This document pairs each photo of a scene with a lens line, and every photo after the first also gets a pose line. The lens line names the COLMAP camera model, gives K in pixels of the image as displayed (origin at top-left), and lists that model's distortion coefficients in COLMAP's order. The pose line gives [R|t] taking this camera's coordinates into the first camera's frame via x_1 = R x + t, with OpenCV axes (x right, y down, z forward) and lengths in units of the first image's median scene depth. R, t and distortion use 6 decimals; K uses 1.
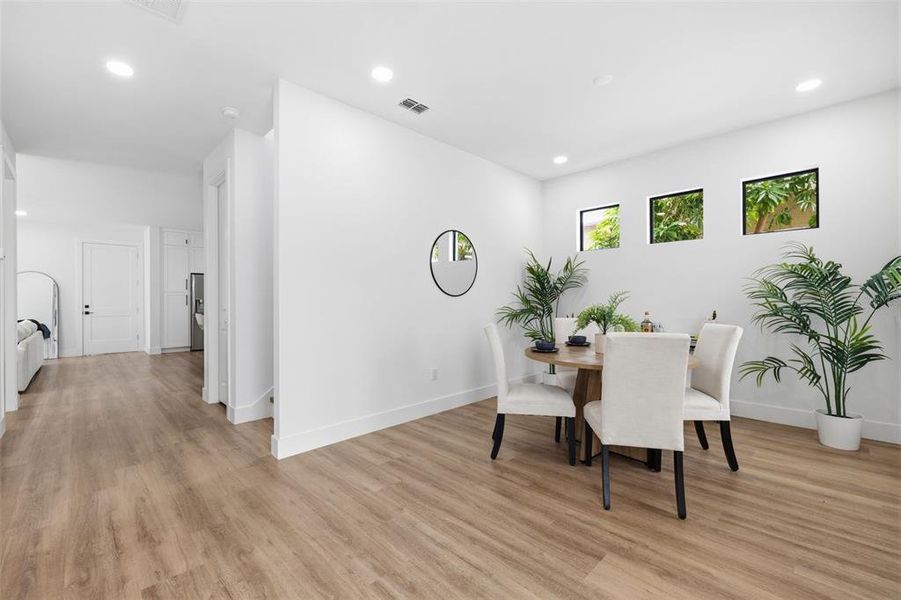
lens RADIAL K [[380.7, 0, 447.2], [0, 380.7, 298.4], [0, 0, 1]] dist [-0.001095, 0.000947]
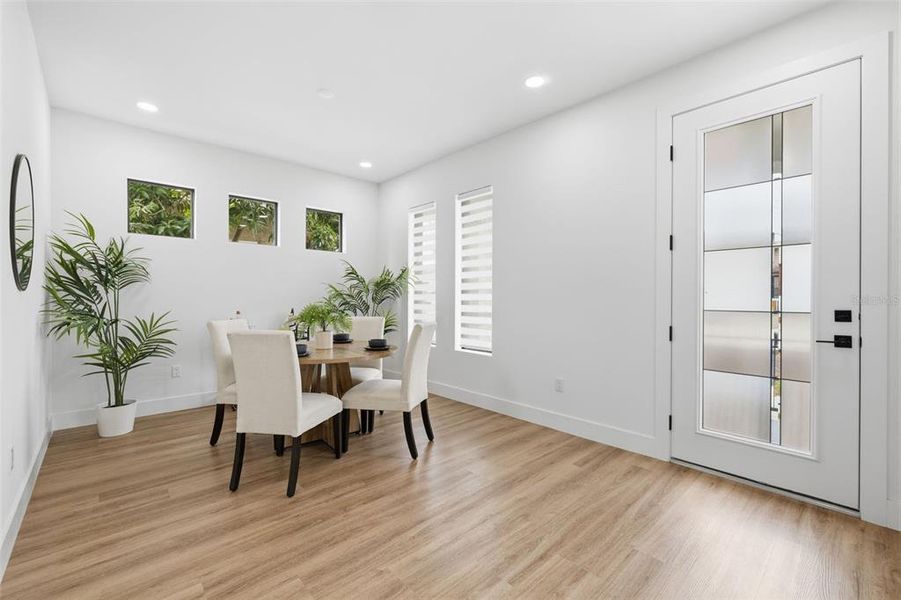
lens RADIAL K [[380.7, 0, 450.3], [0, 380.7, 298.8], [0, 0, 1]] dist [-0.001095, 0.000947]
pose [[0.024189, 0.002545, 0.999704, -0.696341], [-0.007365, 0.999970, -0.002367, 0.002615], [-0.999680, -0.007305, 0.024207, 0.664007]]
